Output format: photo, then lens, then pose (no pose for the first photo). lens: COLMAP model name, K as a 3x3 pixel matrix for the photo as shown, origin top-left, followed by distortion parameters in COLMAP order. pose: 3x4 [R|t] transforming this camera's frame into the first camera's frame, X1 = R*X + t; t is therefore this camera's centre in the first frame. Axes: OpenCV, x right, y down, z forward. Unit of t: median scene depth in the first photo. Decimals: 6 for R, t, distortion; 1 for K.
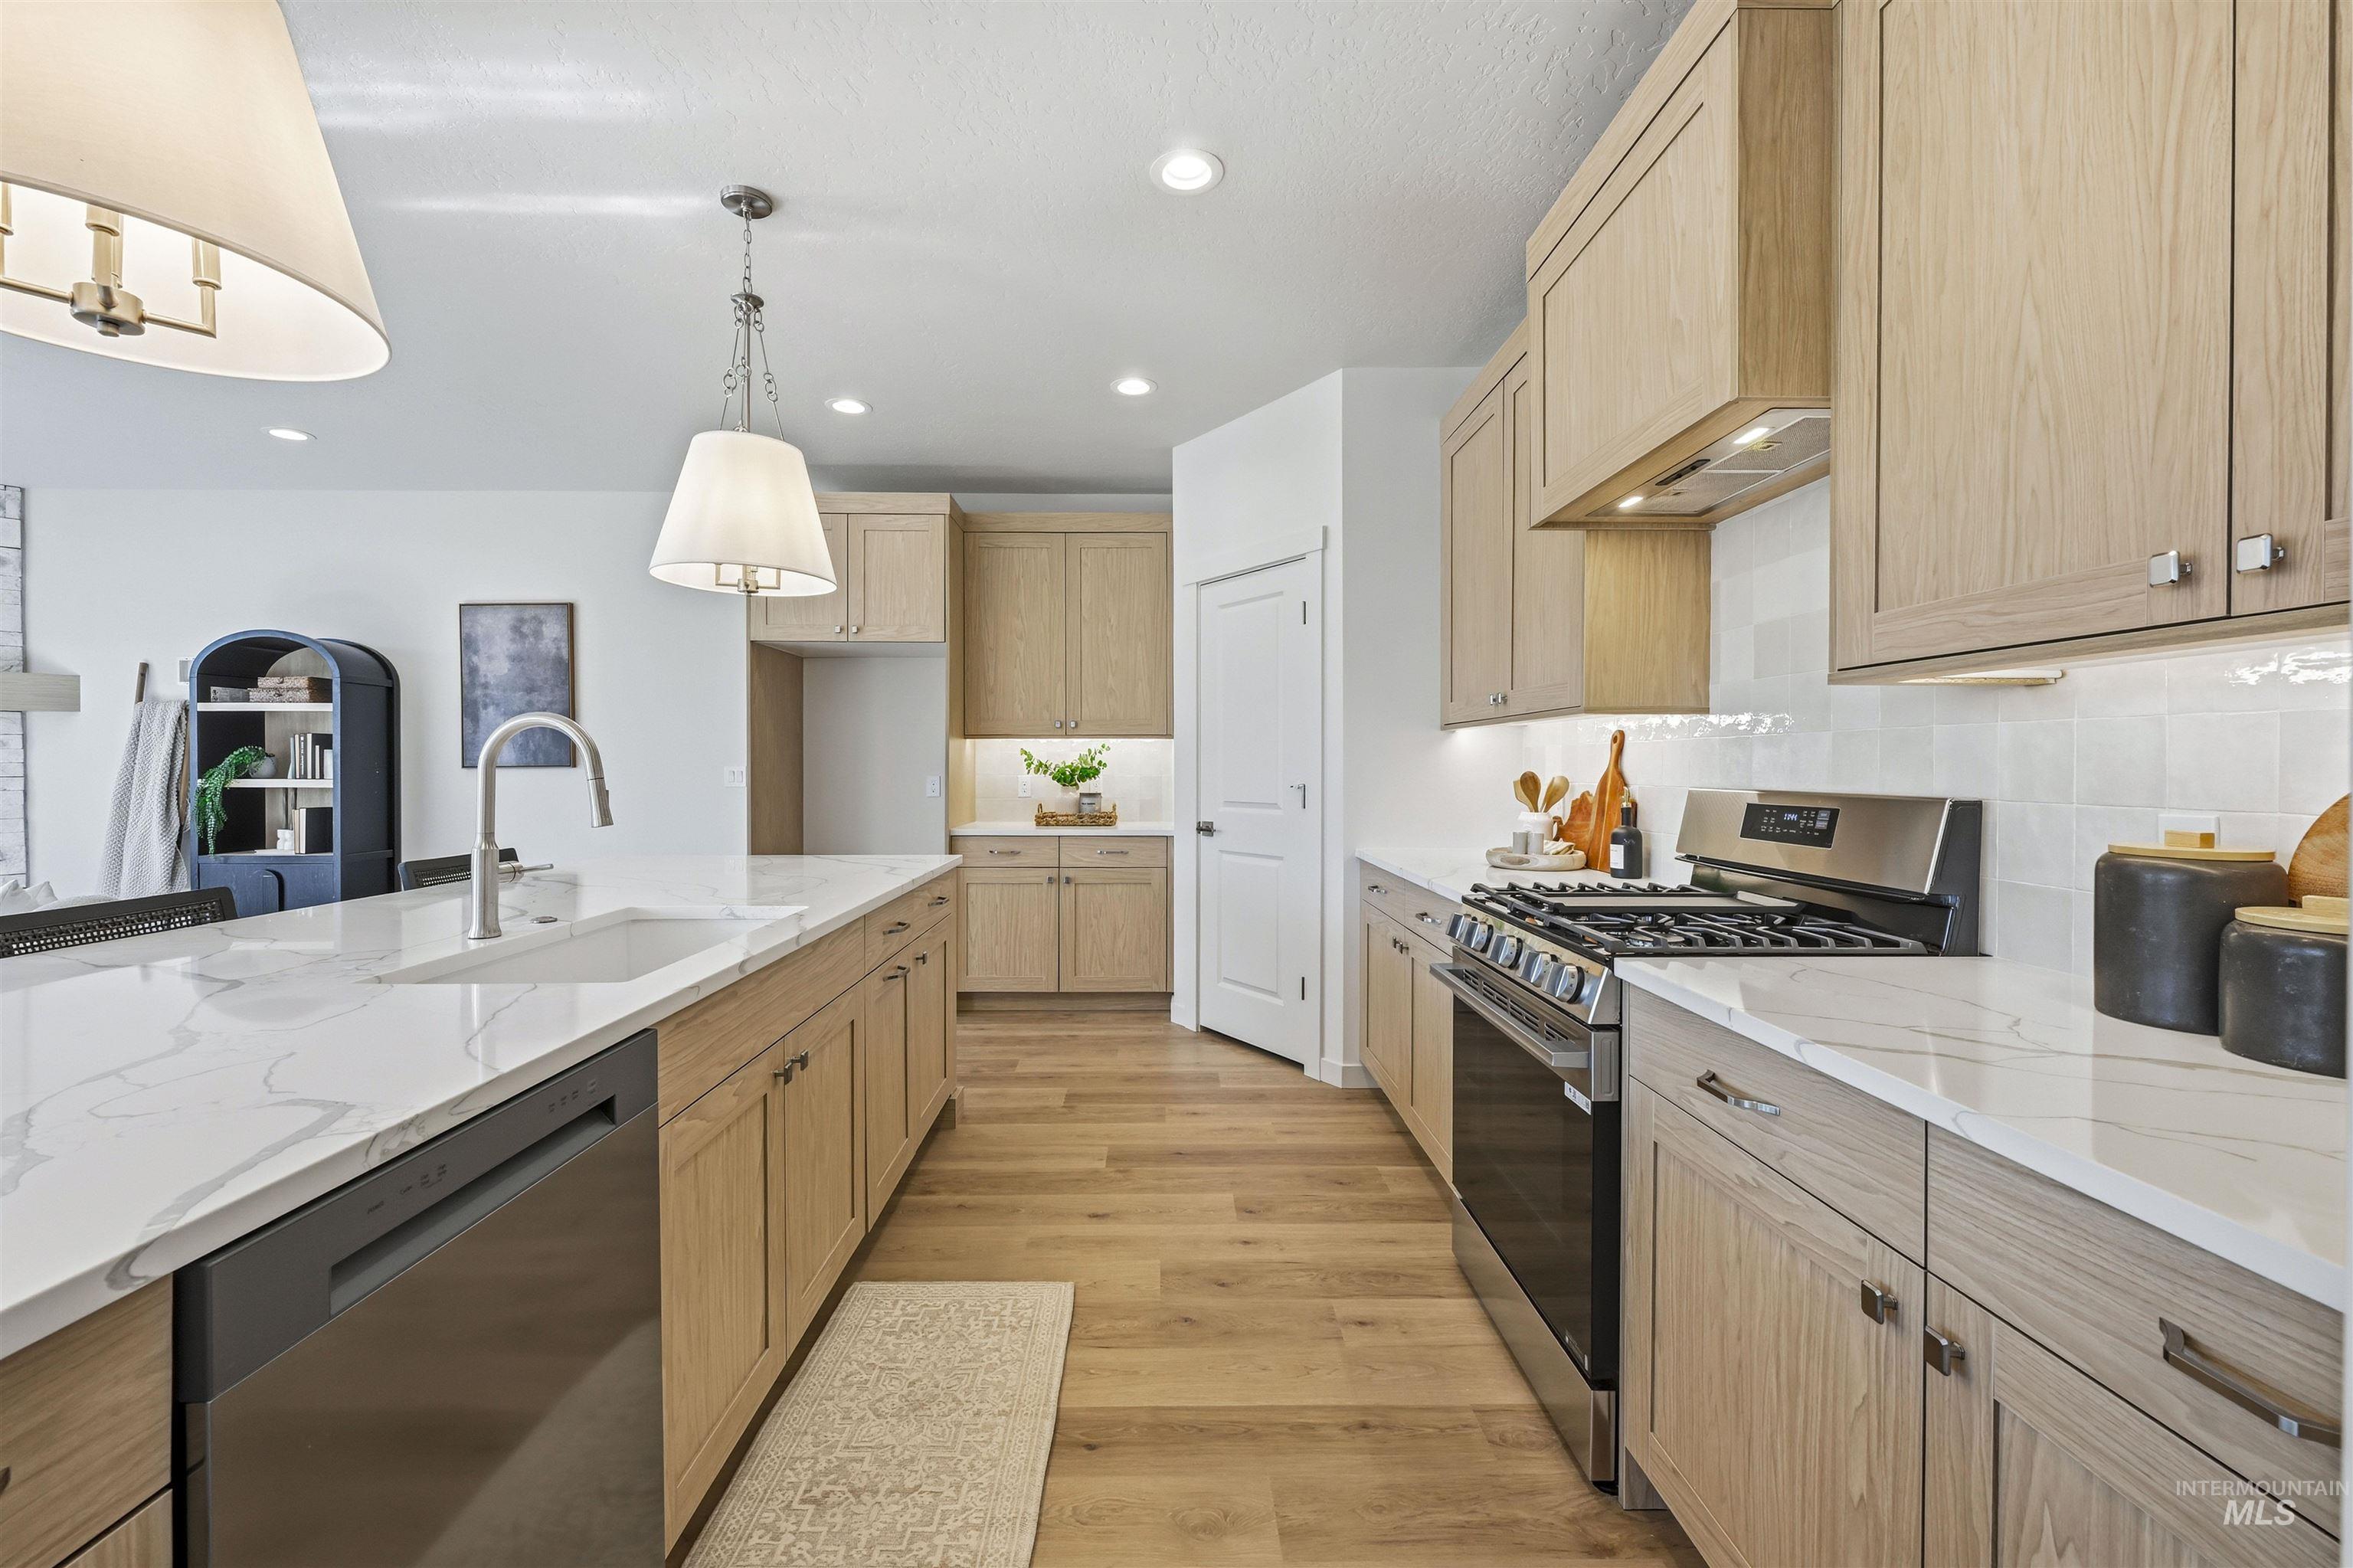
lens RADIAL K [[926.0, 0, 1173.6], [0, 926.0, 782.0], [0, 0, 1]] dist [-0.003363, -0.000316]
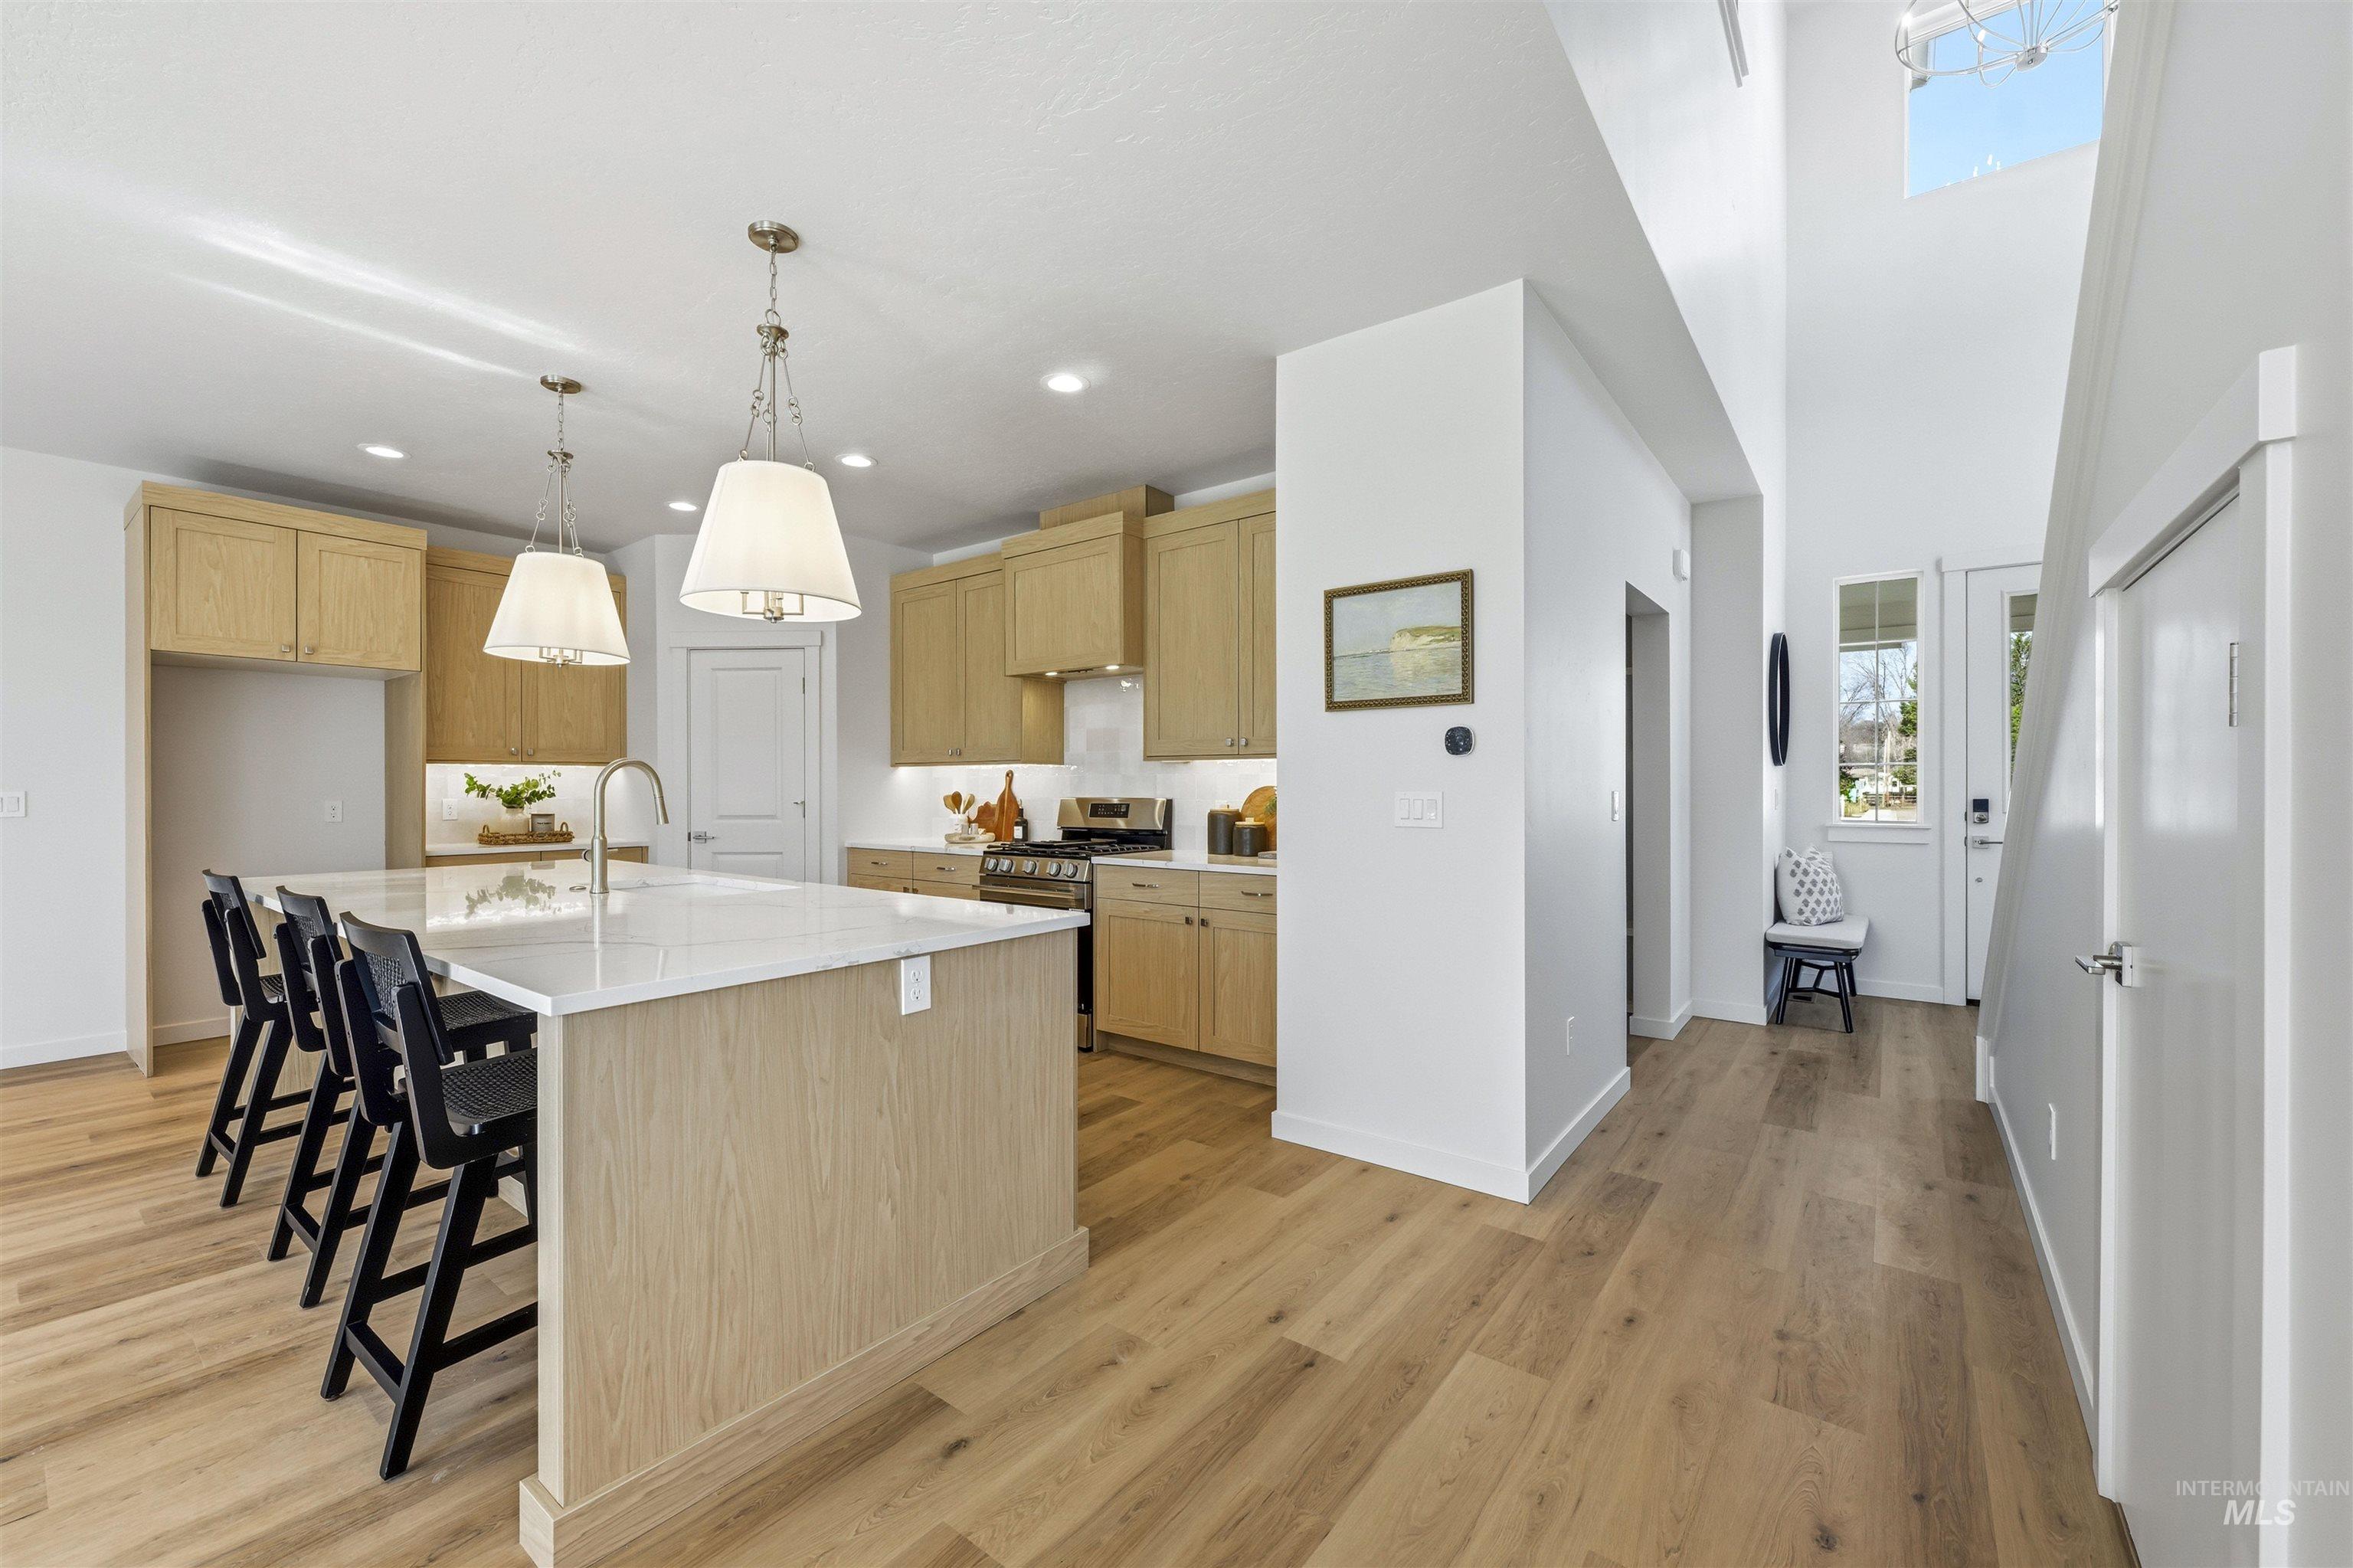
lens RADIAL K [[926.0, 0, 1179.1], [0, 926.0, 791.8], [0, 0, 1]] dist [-0.003363, -0.000316]
pose [[0.626208, -0.000712, 0.779656, -0.528561], [0.015266, 0.999819, -0.011349, 0.010962], [-0.779507, 0.019009, 0.626105, -0.330688]]
